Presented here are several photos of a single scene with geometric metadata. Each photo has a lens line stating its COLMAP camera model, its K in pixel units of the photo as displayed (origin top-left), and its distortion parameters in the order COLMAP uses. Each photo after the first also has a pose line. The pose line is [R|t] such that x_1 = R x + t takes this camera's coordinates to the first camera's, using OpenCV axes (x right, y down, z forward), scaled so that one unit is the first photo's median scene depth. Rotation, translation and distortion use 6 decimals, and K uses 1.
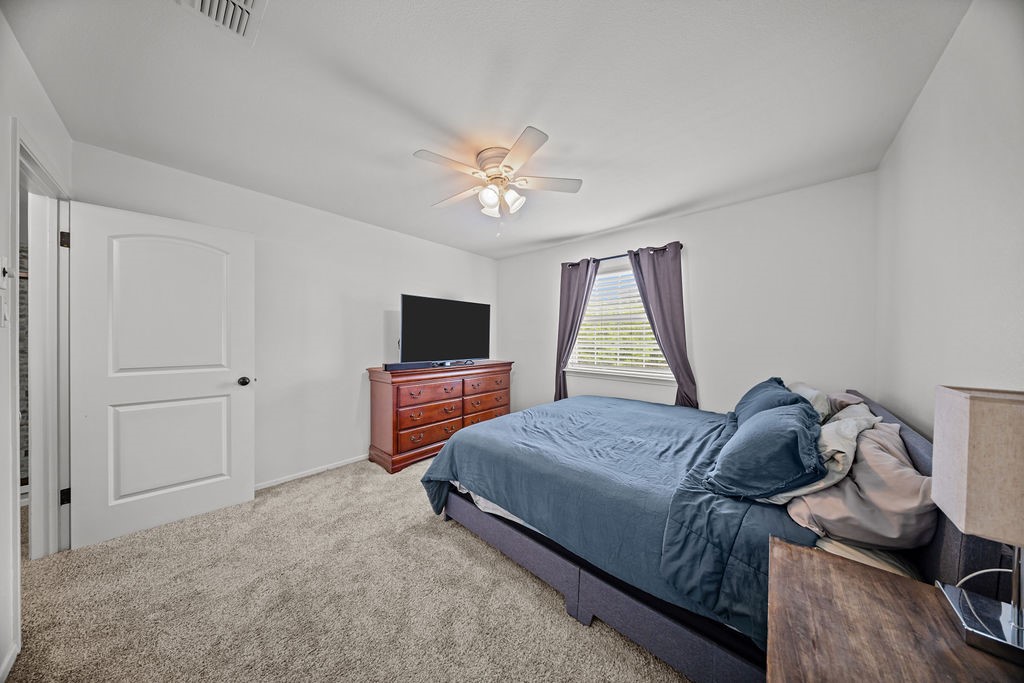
lens RADIAL K [[299.4, 0, 513.5], [0, 299.4, 338.5], [0, 0, 1]] dist [-0.000301, -0.000010]
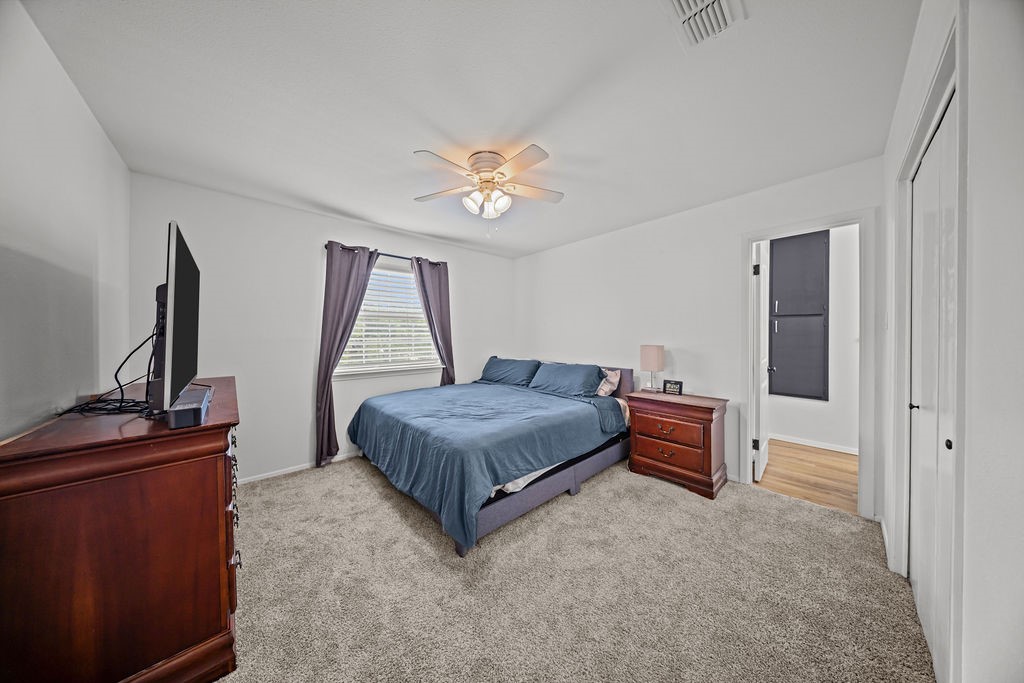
lens RADIAL K [[299.4, 0, 513.4], [0, 299.4, 337.5], [0, 0, 1]] dist [-0.000301, -0.000010]
pose [[0.097703, -0.013435, 0.995125, -0.739286], [0.002281, 0.999909, 0.013275, -0.006074], [-0.995213, 0.000973, 0.097725, 0.559316]]
